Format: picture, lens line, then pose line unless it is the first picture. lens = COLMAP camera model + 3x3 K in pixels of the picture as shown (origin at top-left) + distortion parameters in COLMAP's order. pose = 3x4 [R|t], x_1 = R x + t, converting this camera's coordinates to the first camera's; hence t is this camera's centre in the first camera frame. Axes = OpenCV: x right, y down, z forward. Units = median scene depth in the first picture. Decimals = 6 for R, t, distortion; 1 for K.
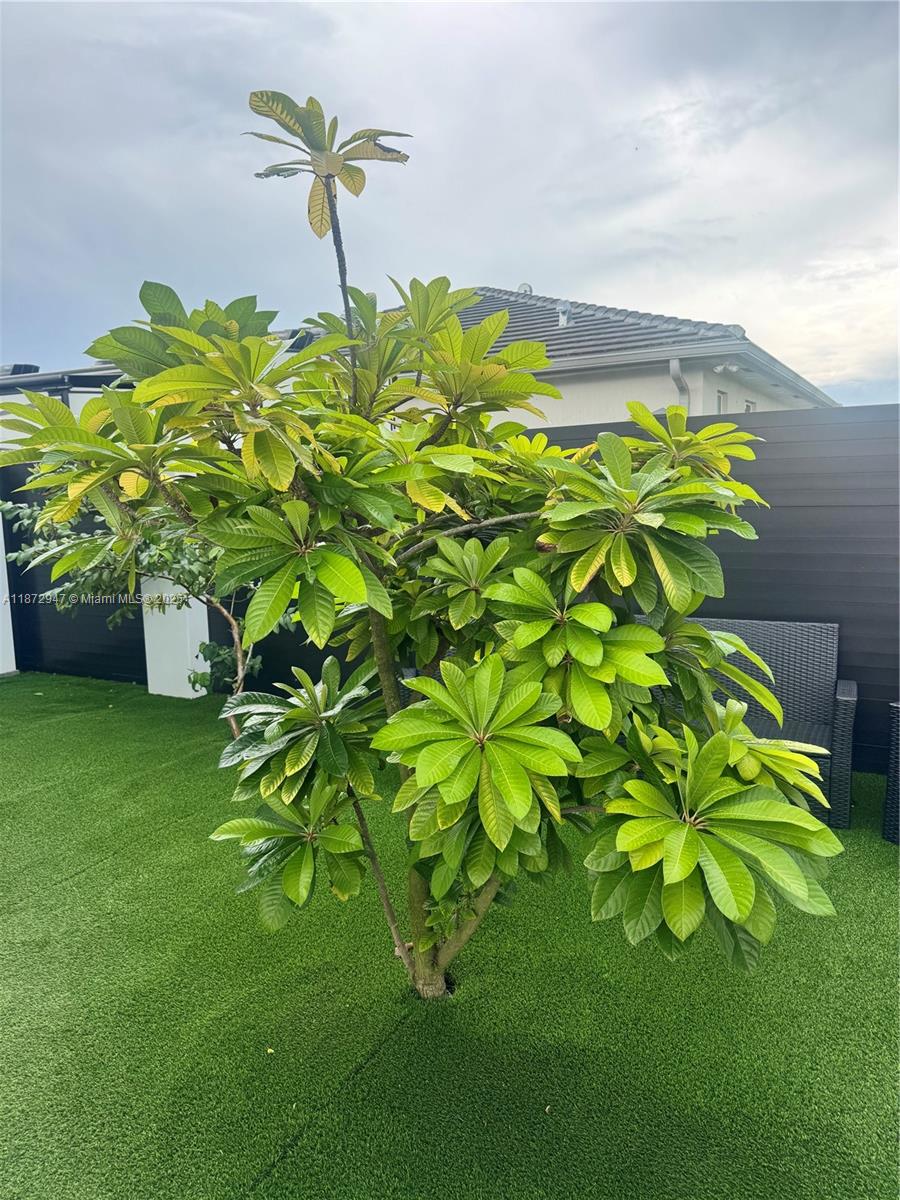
lens RADIAL K [[834.0, 0, 447.4], [0, 834.0, 598.7], [0, 0, 1]] dist [-0.003417, -0.000248]
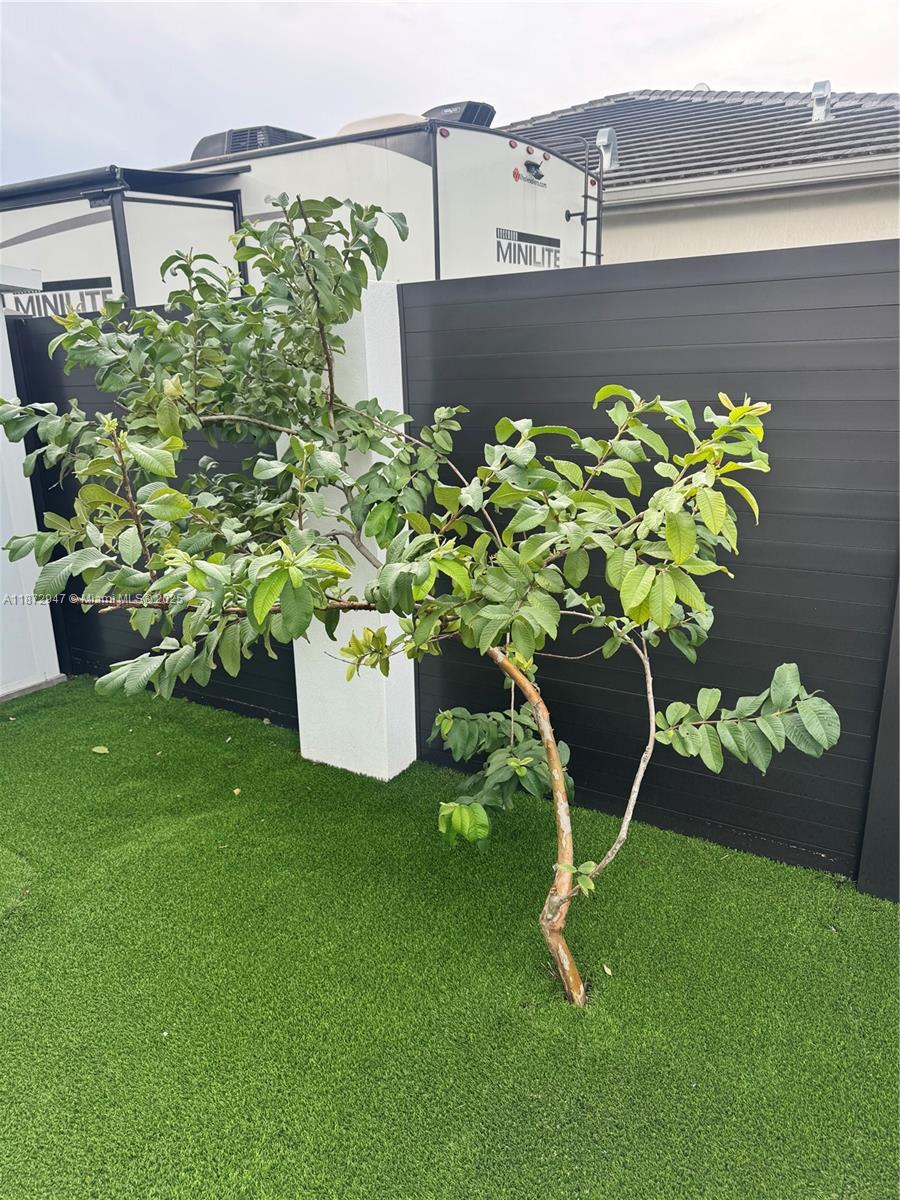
lens RADIAL K [[834.0, 0, 453.5], [0, 834.0, 600.8], [0, 0, 1]] dist [-0.003417, -0.000248]
pose [[0.998779, 0.019768, -0.045268, -0.244120], [-0.012876, 0.988940, 0.147759, -0.069149], [0.047688, -0.146996, 0.987987, 0.500504]]
